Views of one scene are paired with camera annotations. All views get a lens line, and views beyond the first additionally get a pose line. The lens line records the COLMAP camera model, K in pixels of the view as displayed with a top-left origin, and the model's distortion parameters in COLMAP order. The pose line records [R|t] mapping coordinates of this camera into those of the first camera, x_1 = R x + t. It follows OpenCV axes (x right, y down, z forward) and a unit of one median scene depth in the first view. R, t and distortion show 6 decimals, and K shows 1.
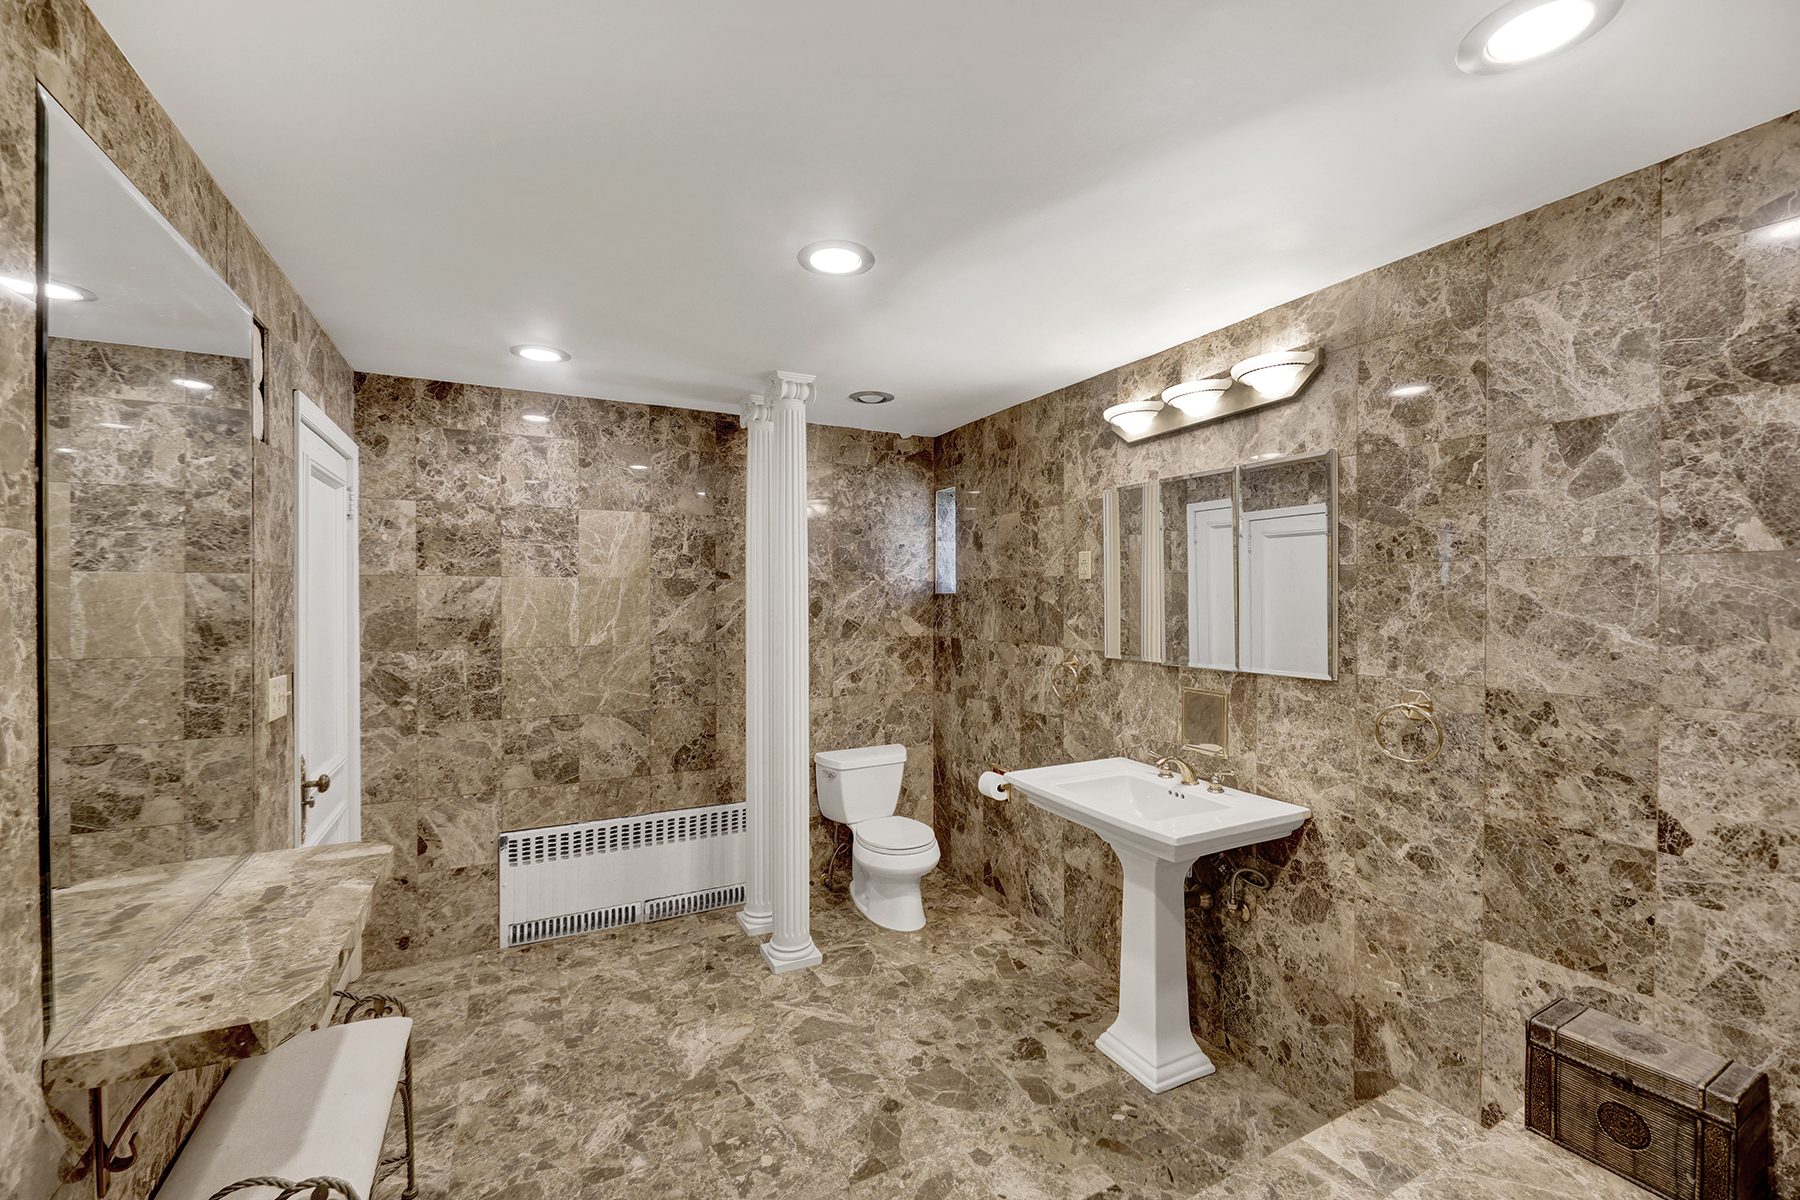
lens RADIAL K [[740.8, 0, 894.3], [0, 740.8, 597.5], [0, 0, 1]] dist [-0.001798, -0.000312]
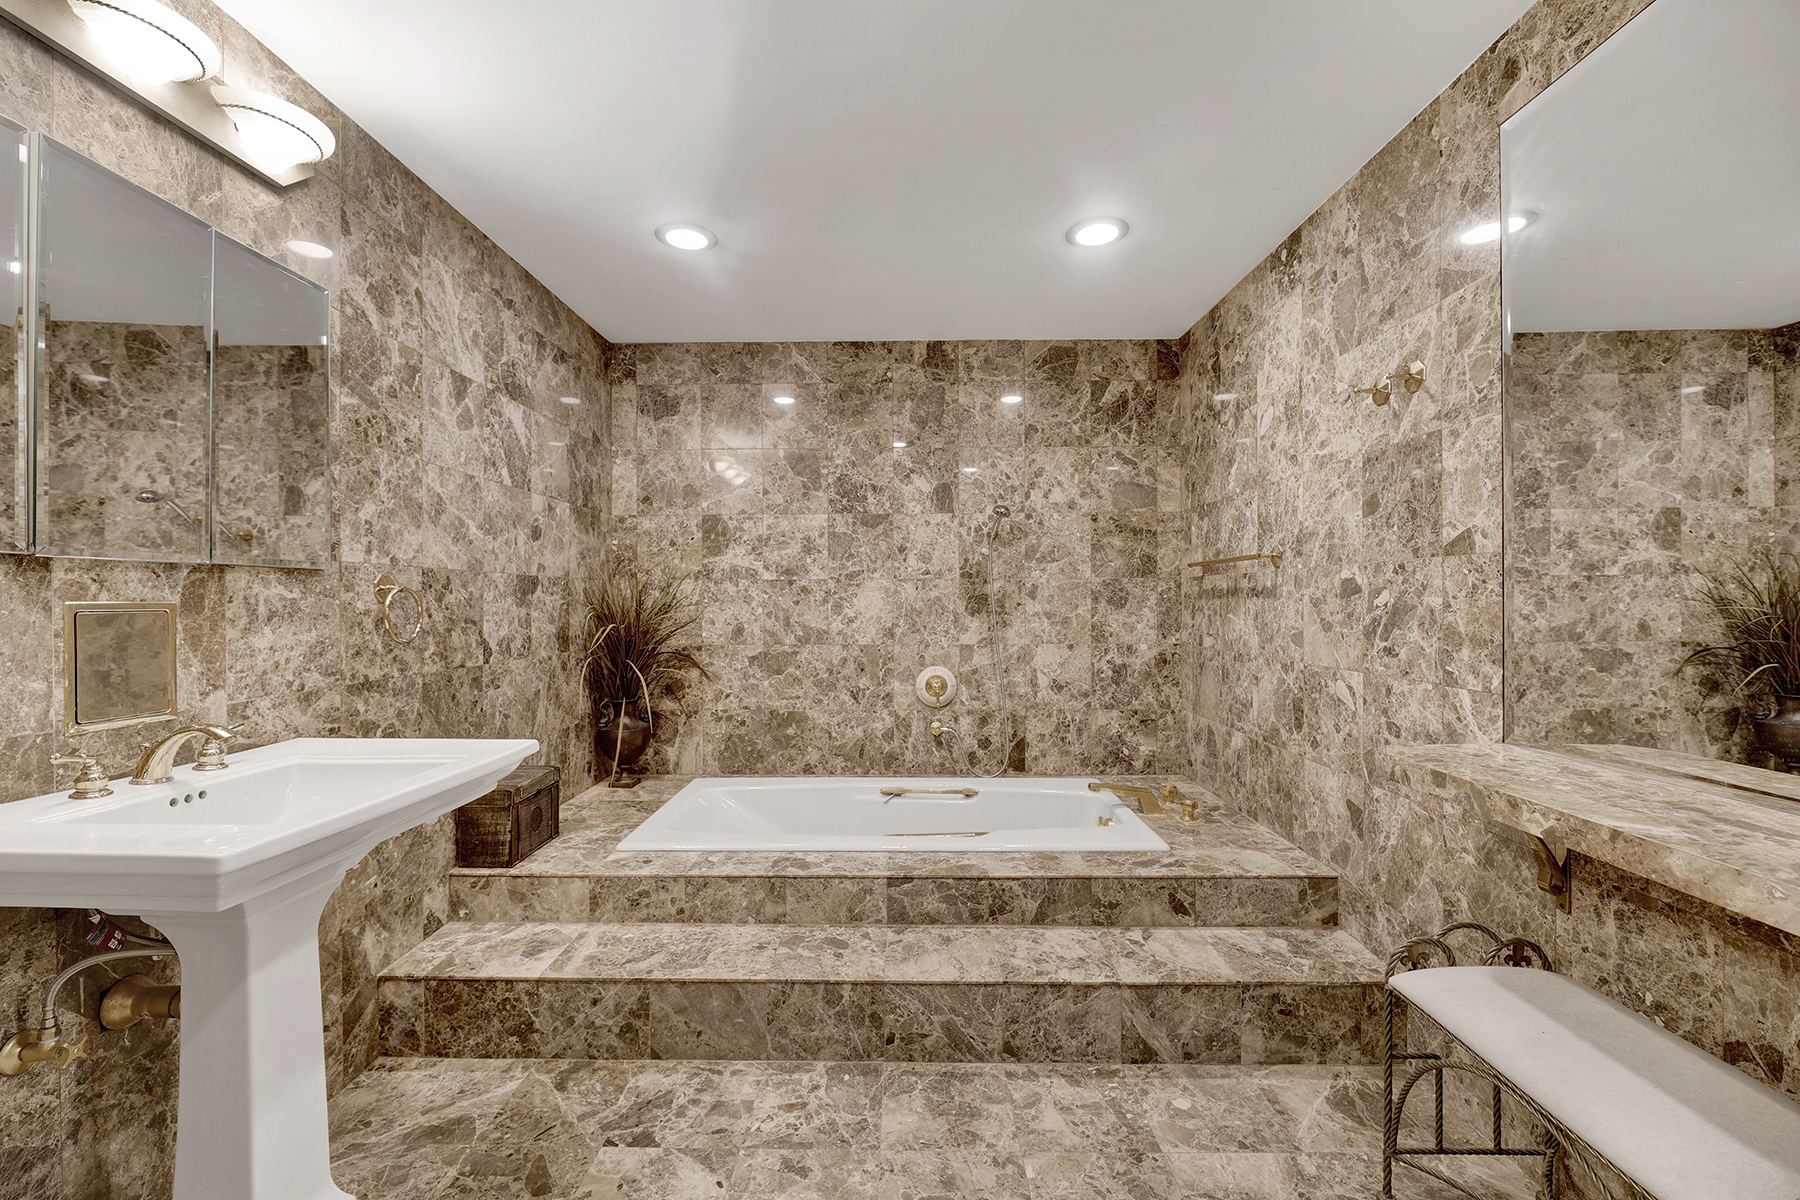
lens RADIAL K [[740.8, 0, 895.5], [0, 740.8, 597.6], [0, 0, 1]] dist [-0.001798, -0.000312]
pose [[-0.882300, 0.004640, 0.470665, -0.411392], [0.004688, 0.999988, -0.001071, 0.168598], [-0.470665, 0.001261, -0.882311, 1.634455]]
